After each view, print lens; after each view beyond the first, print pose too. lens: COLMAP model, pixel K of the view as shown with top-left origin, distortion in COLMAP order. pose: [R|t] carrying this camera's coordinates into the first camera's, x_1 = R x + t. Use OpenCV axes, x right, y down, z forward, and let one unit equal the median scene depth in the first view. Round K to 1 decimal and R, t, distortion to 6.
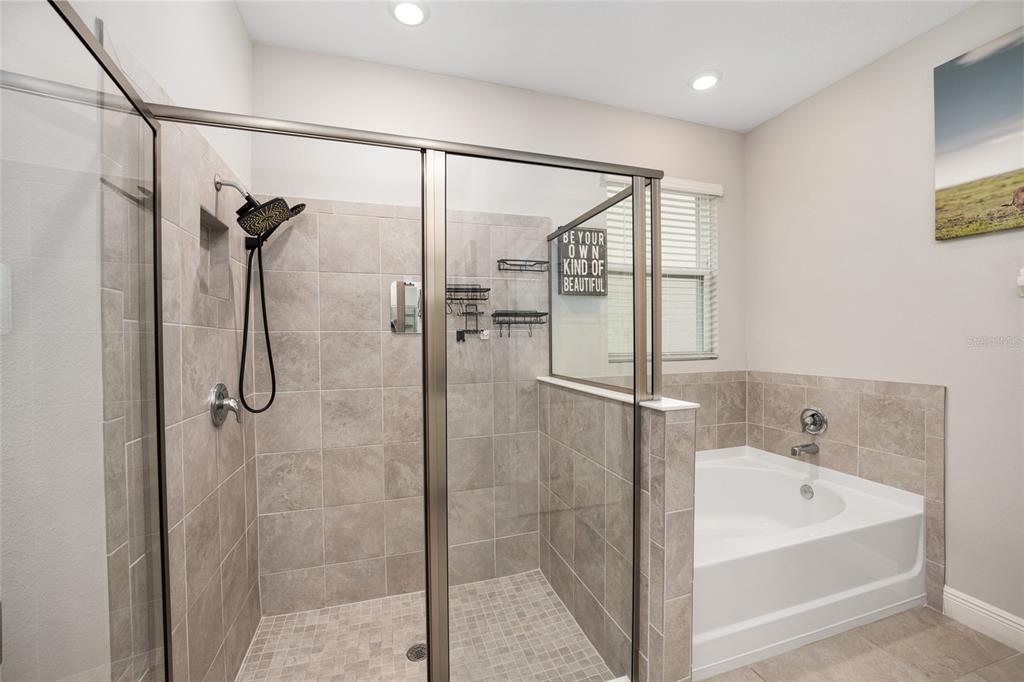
lens RADIAL K [[412.2, 0, 515.2], [0, 412.2, 341.4], [0, 0, 1]] dist [-0.032300, 0.008218]
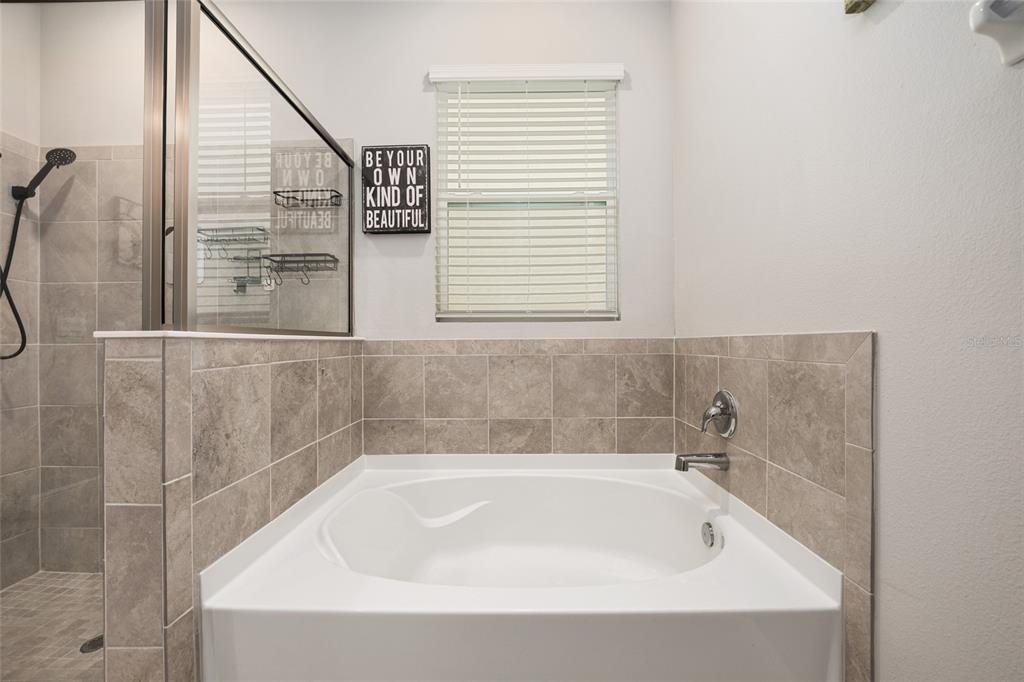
lens RADIAL K [[420.9, 0, 512.0], [0, 420.9, 341.0], [0, 0, 1]] dist [-0.033542, 0.009898]
pose [[0.946926, 0.002955, -0.321439, 0.637612], [-0.005055, 0.999971, -0.005701, 0.095636], [0.321413, 0.007023, 0.946913, 0.334662]]
